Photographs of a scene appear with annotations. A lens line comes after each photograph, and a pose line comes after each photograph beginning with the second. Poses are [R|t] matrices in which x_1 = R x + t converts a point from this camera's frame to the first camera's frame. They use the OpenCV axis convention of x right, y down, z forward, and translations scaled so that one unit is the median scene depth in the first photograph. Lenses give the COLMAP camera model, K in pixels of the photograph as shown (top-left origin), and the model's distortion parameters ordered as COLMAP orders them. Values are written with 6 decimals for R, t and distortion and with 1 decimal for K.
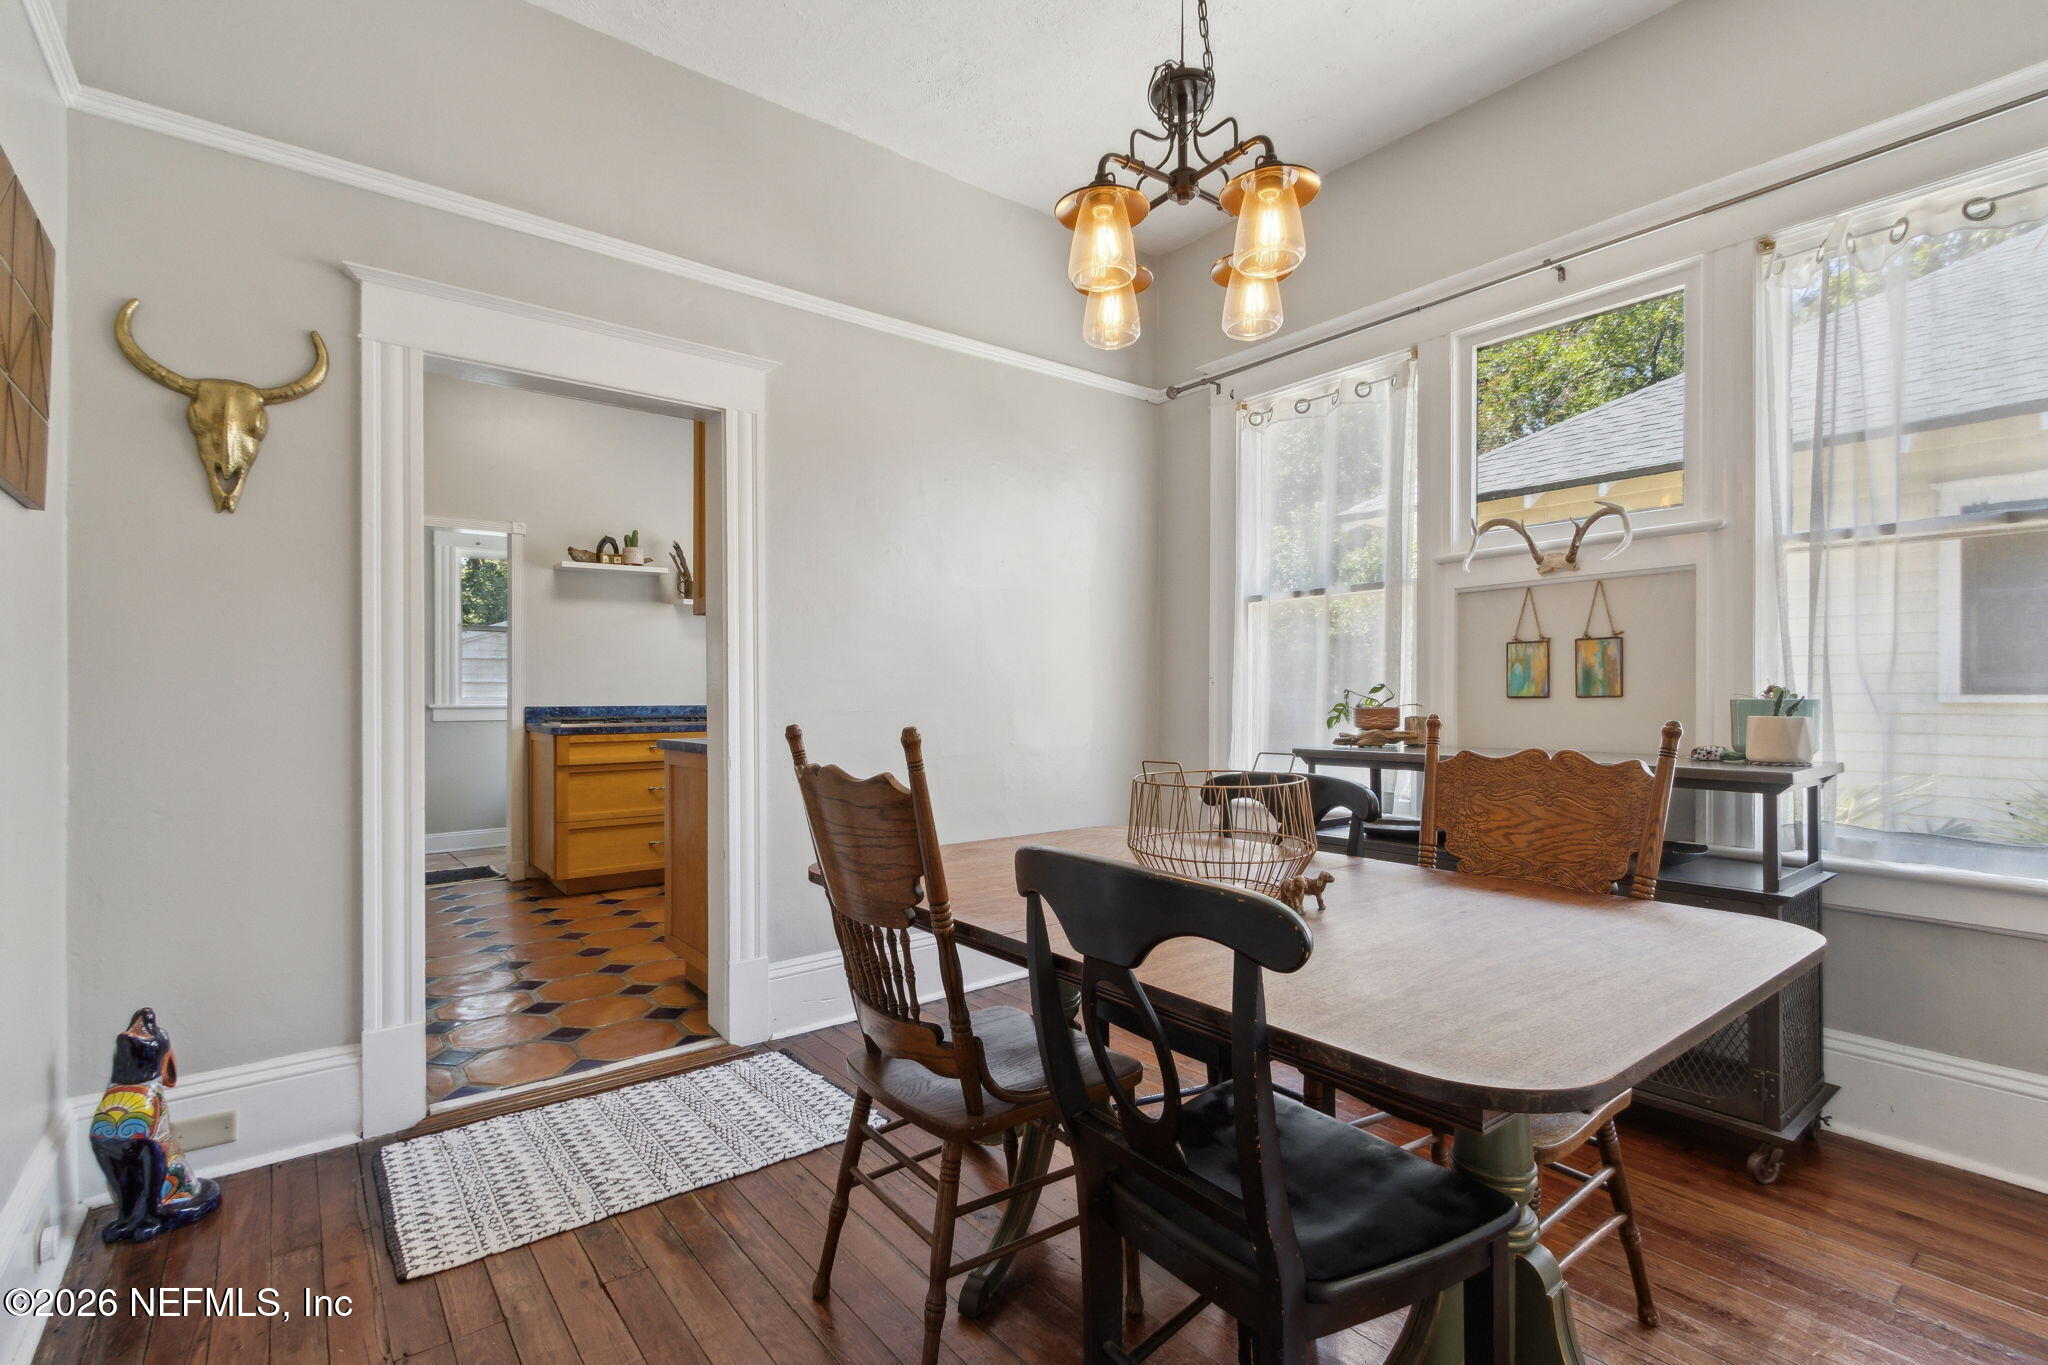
lens RADIAL K [[936.3, 0, 1012.1], [0, 936.3, 694.0], [0, 0, 1]] dist [0.000643, 0.000035]
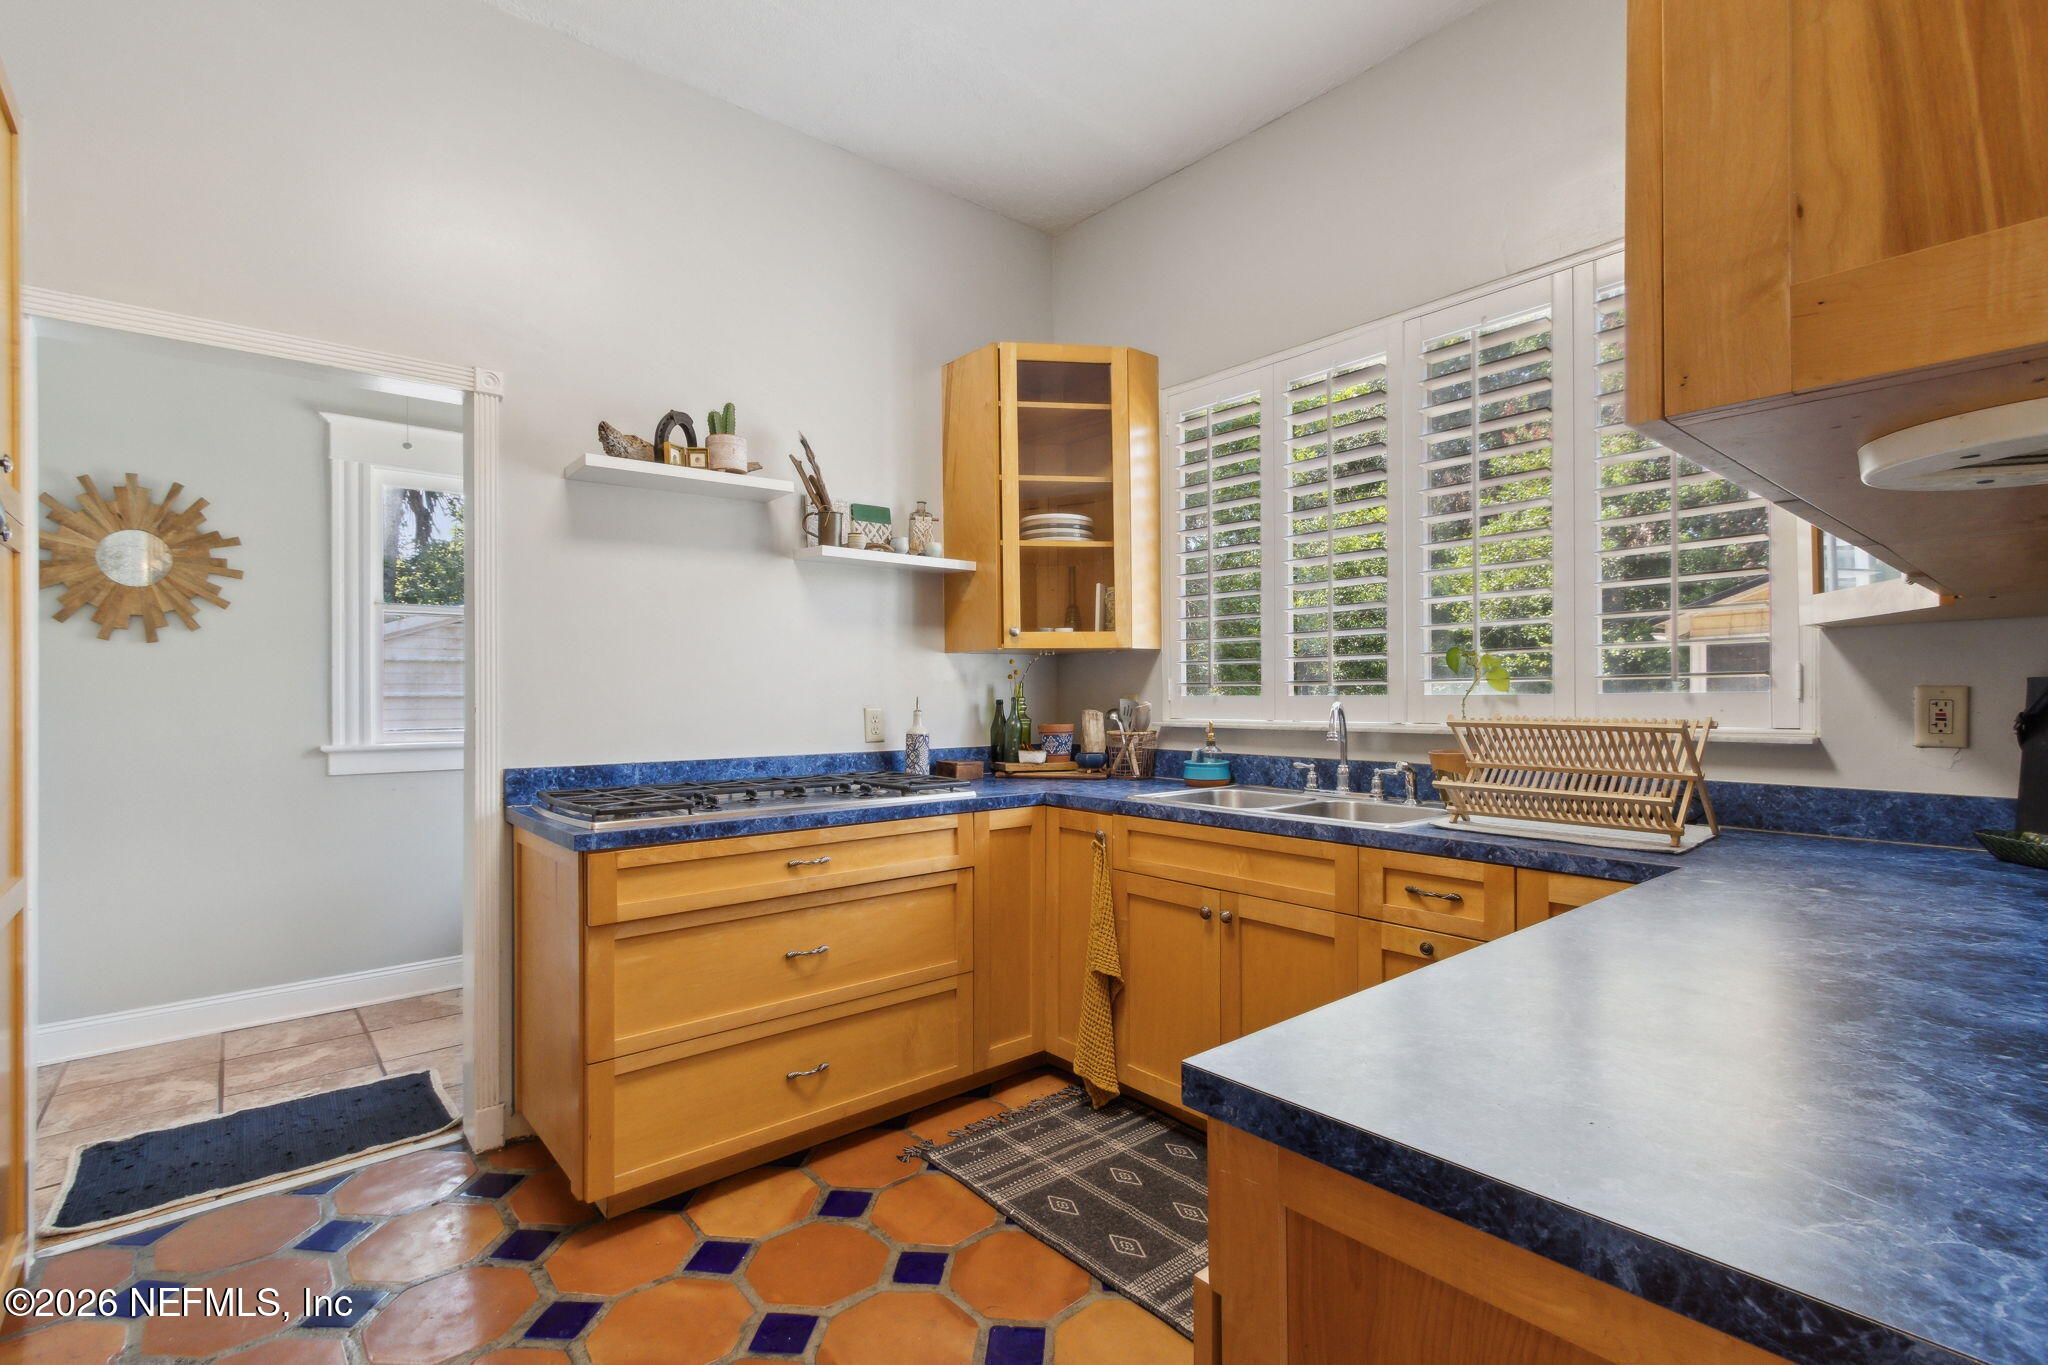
lens RADIAL K [[936.3, 0, 1012.1], [0, 936.3, 694.0], [0, 0, 1]] dist [0.000643, 0.000035]
pose [[0.999410, -0.002224, 0.034283, -0.280987], [0.002085, 0.999990, 0.004072, -0.024804], [-0.034291, -0.003998, 0.999404, 0.521790]]
